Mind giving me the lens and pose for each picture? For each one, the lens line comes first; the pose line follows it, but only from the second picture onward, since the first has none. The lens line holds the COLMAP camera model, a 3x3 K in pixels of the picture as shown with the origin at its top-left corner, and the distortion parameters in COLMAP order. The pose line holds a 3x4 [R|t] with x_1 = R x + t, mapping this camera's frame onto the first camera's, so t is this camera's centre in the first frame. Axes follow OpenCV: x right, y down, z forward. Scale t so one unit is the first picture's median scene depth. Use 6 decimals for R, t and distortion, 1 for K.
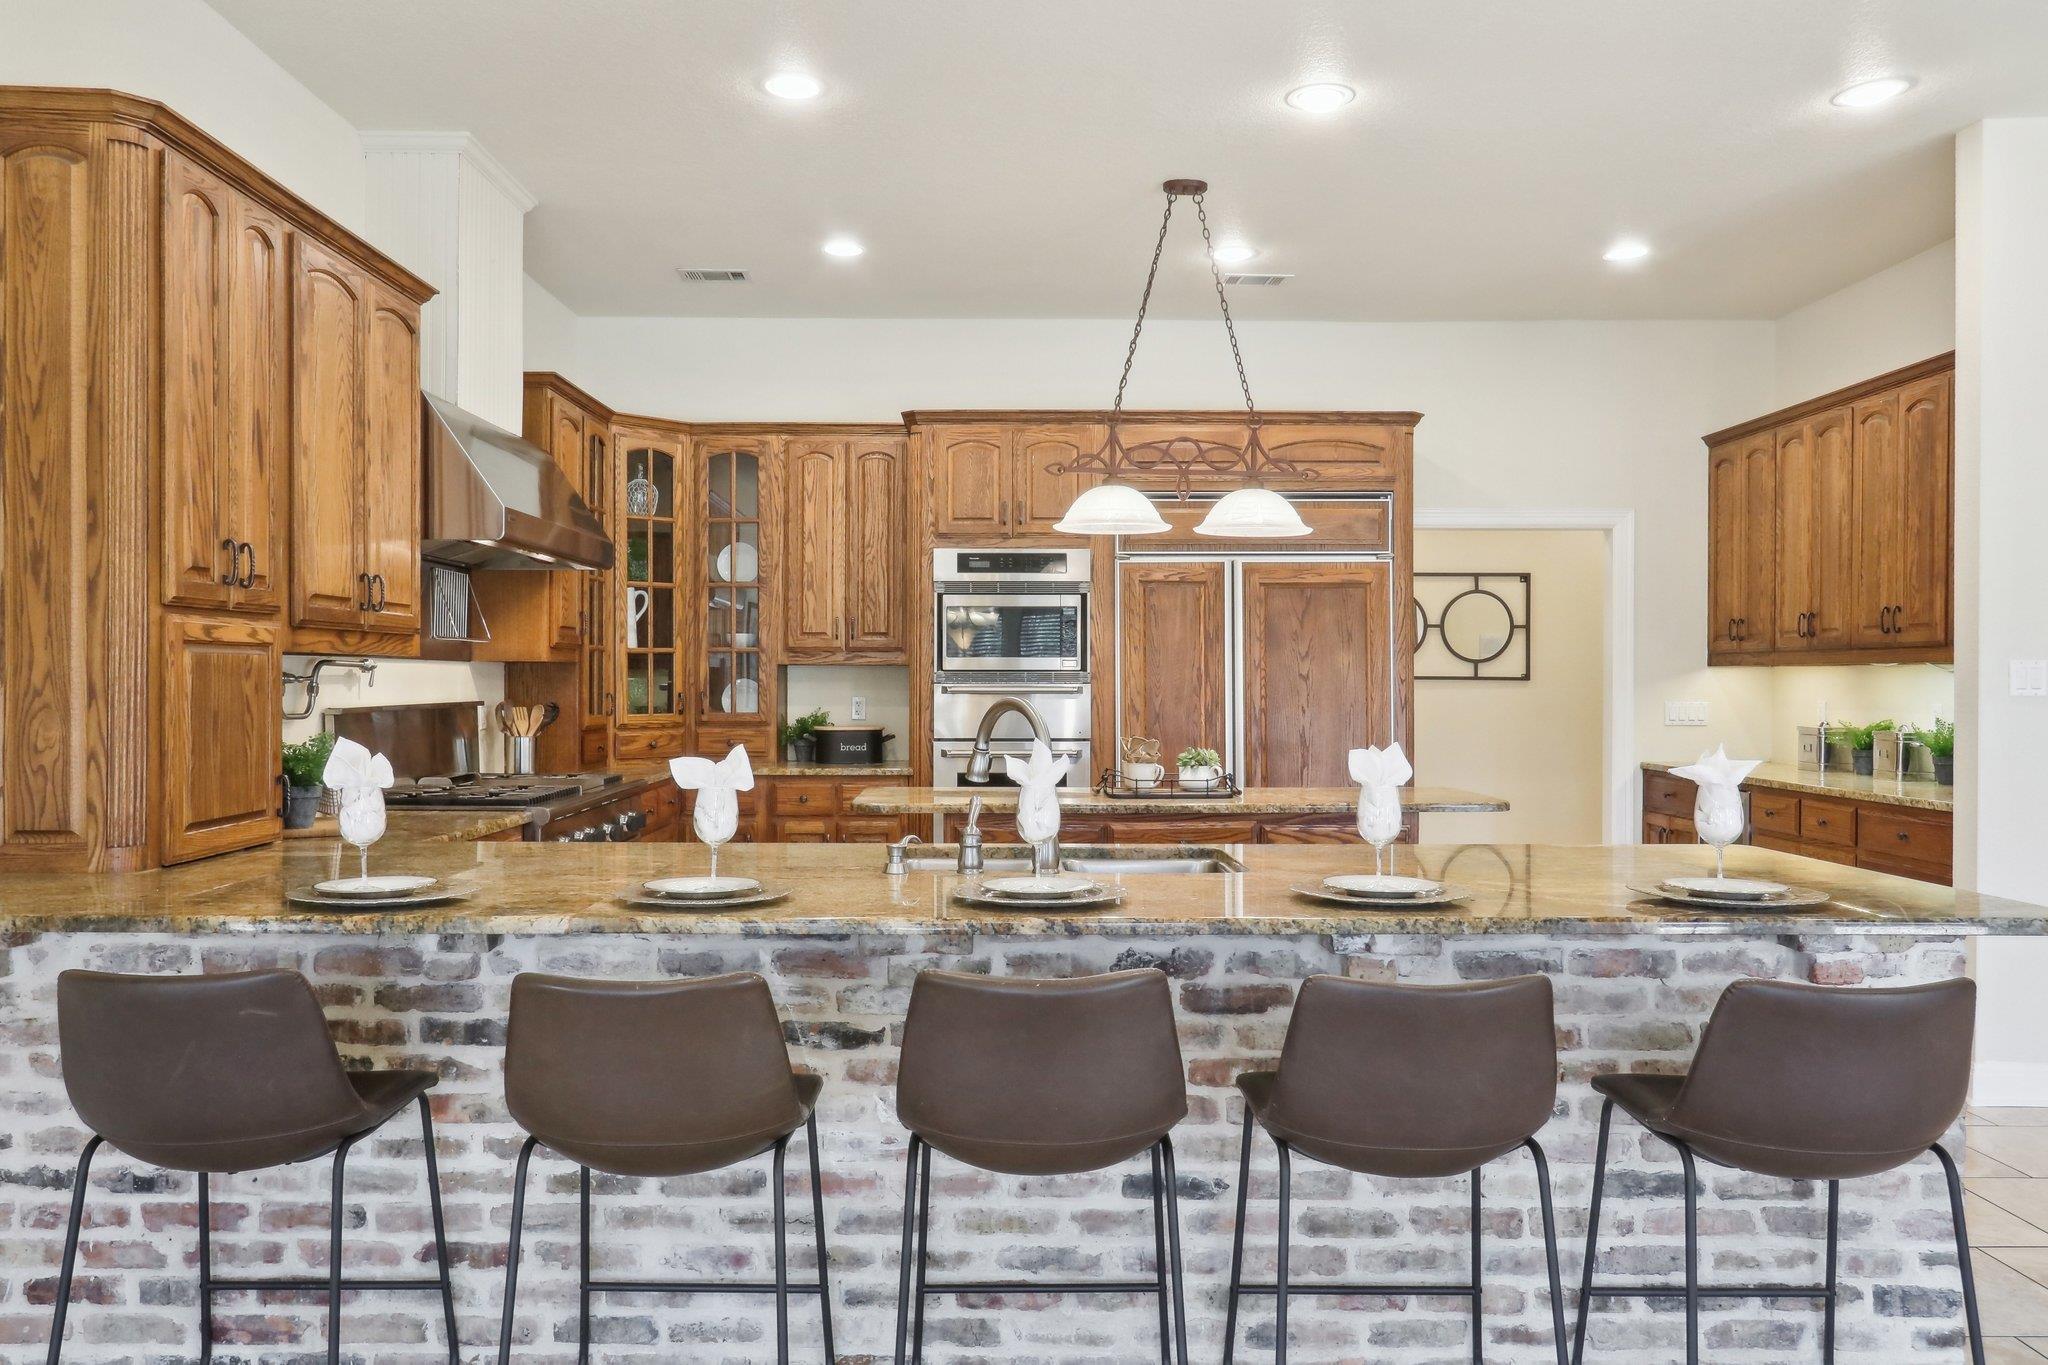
lens RADIAL K [[1470.8, 0, 1024.0], [0, 1470.8, 682.5], [0, 0, 1]] dist [0.002884, 0.000225]
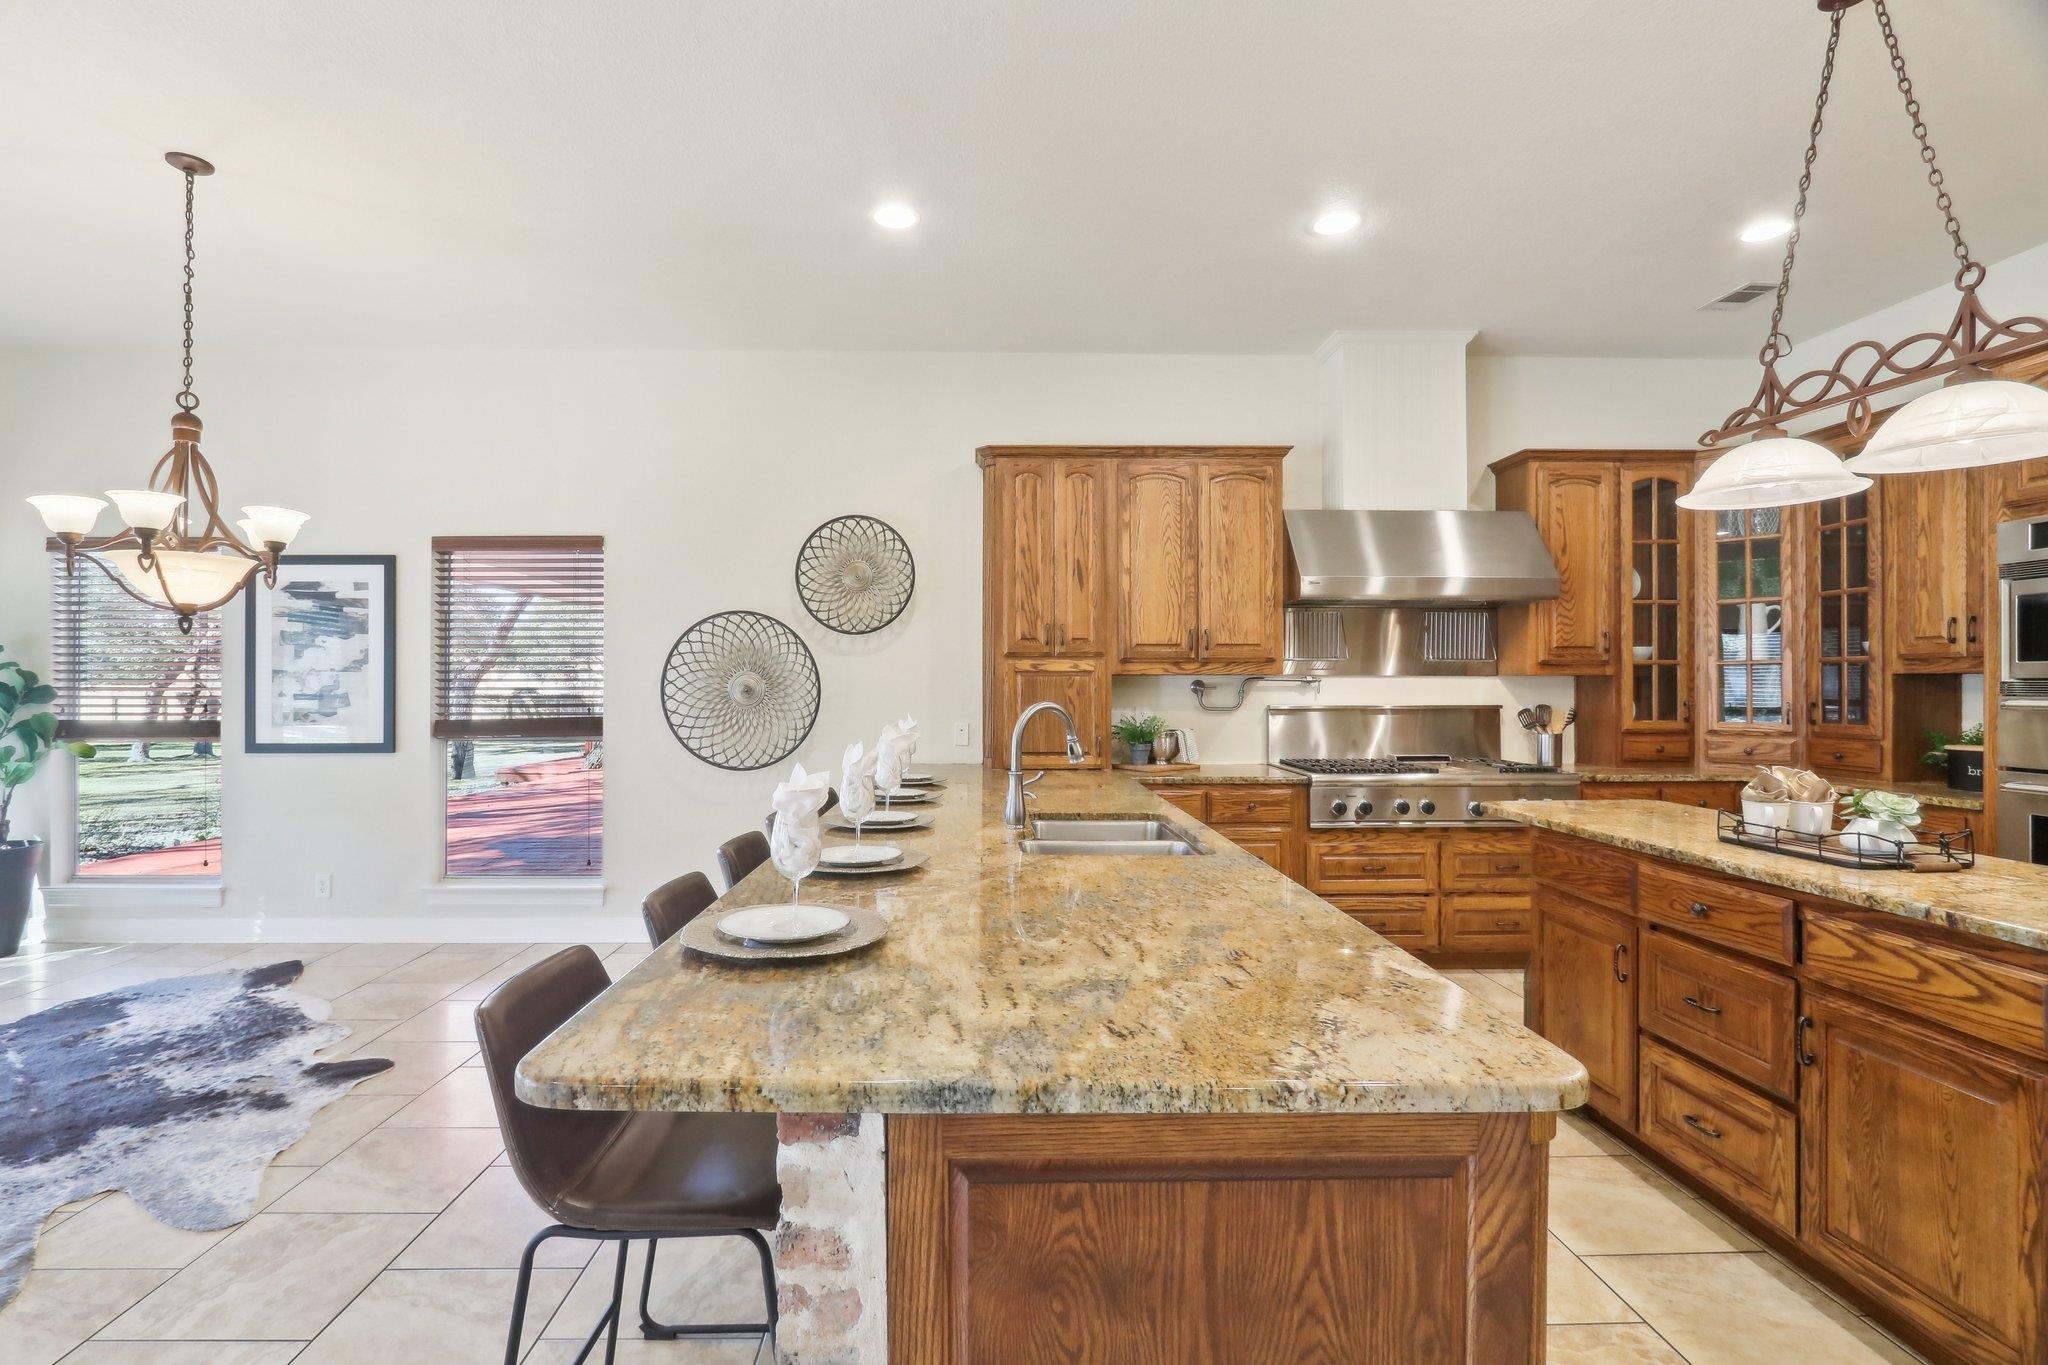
lens RADIAL K [[942.2, 0, 996.9], [0, 942.2, 682.3], [0, 0, 1]] dist [-0.013416, -0.000122]
pose [[0.006947, -0.004963, -0.999964, 0.465980], [-0.004012, 0.999979, -0.004991, -0.002042], [0.999968, 0.004046, 0.006927, 0.505921]]
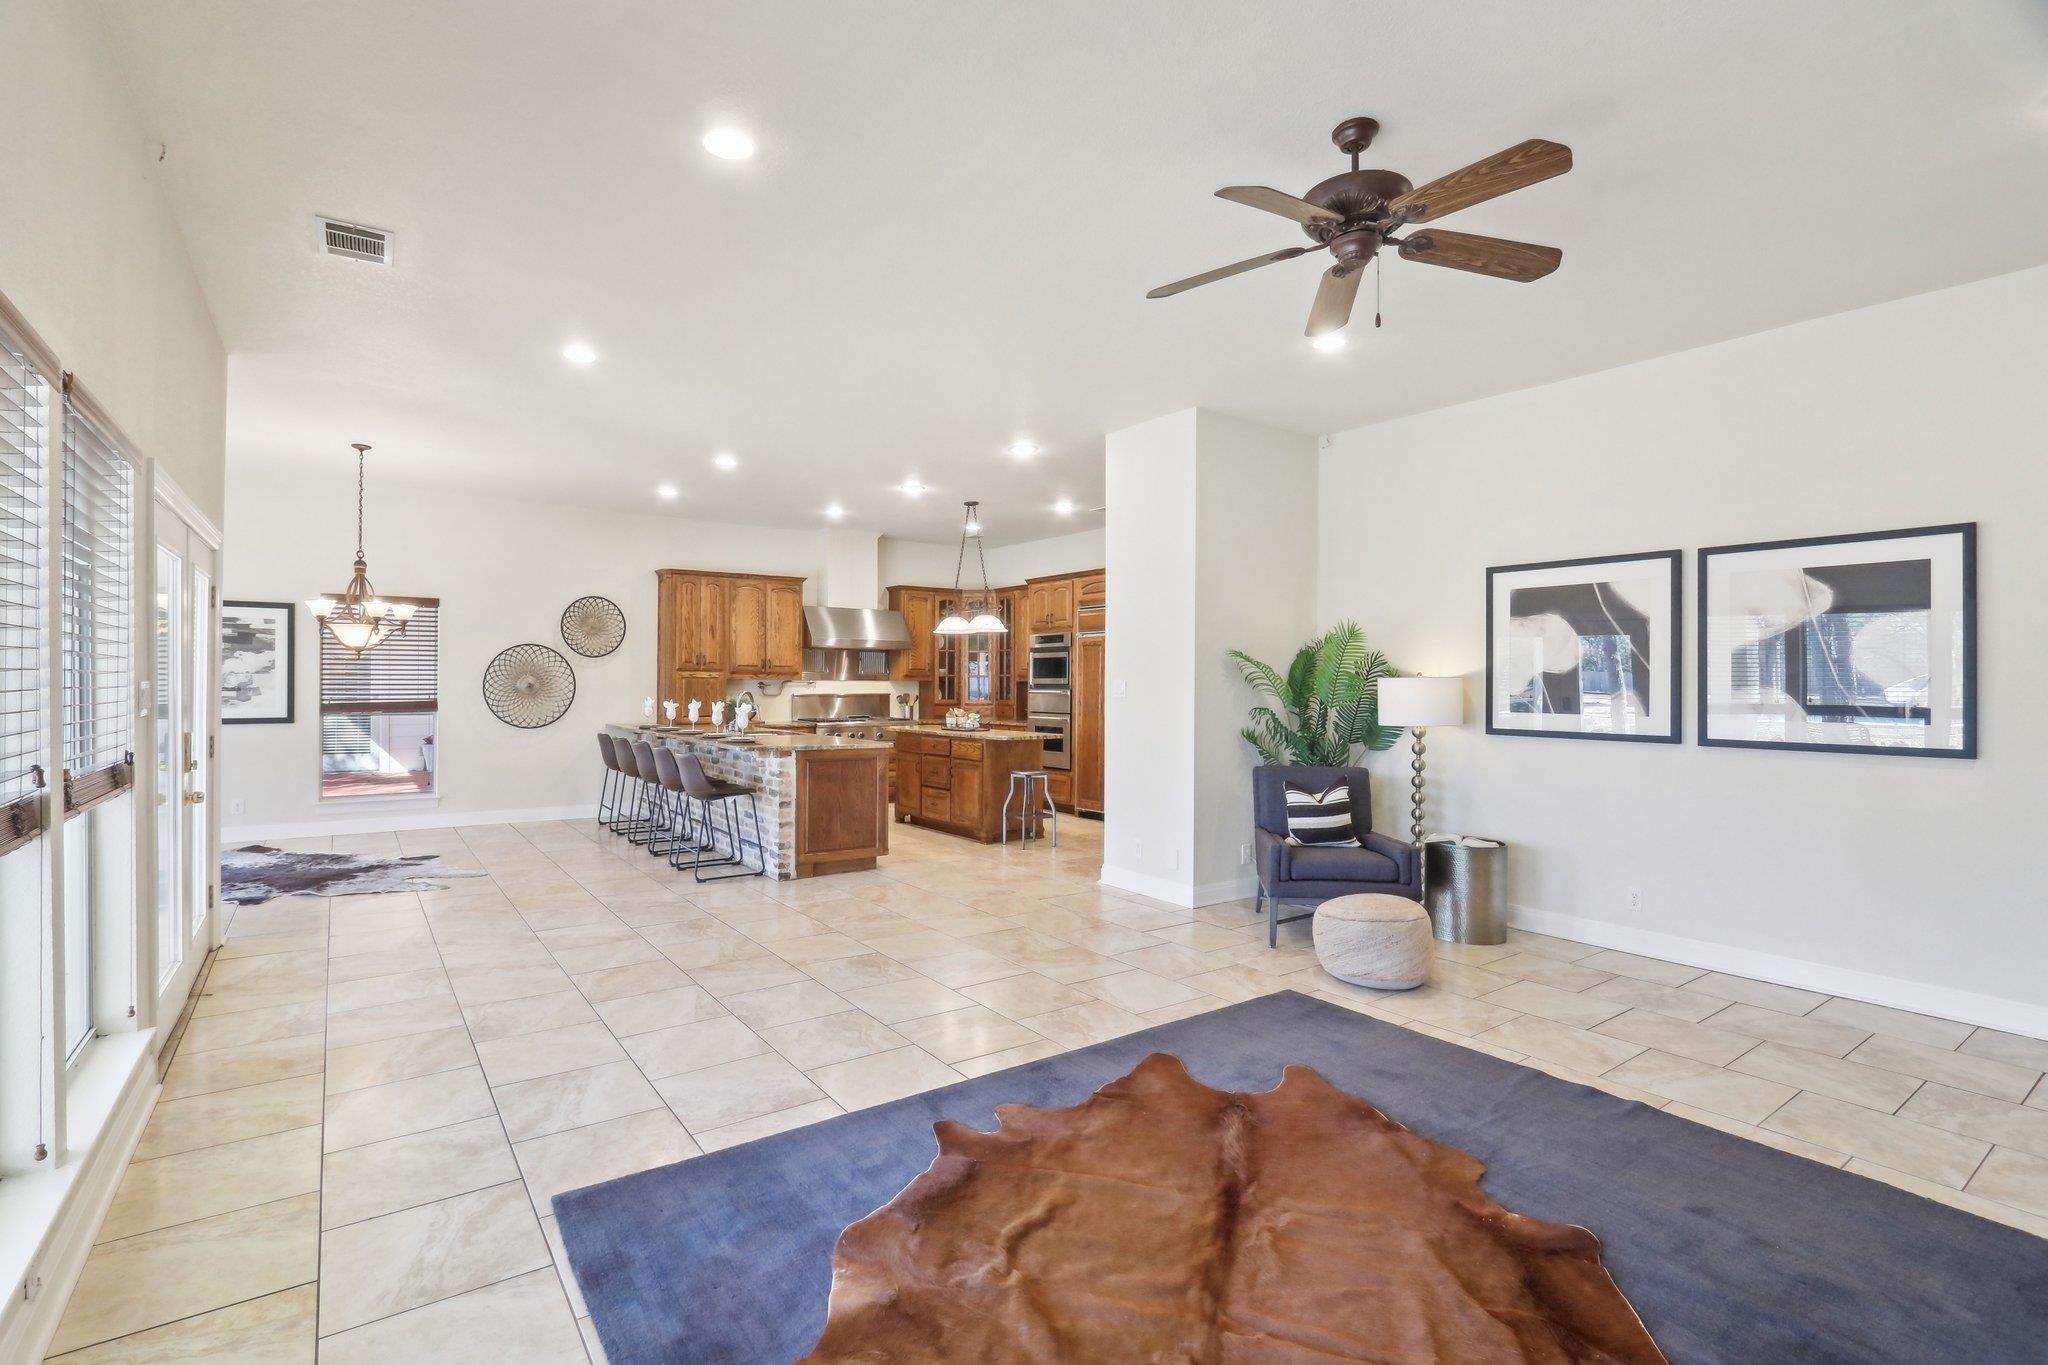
lens RADIAL K [[942.2, 0, 996.9], [0, 942.2, 682.3], [0, 0, 1]] dist [-0.013416, -0.000122]
pose [[0.564923, -0.000105, -0.825144, 1.323065], [-0.007834, 0.999954, -0.005491, -0.001776], [0.825106, 0.009567, 0.564896, 0.064512]]
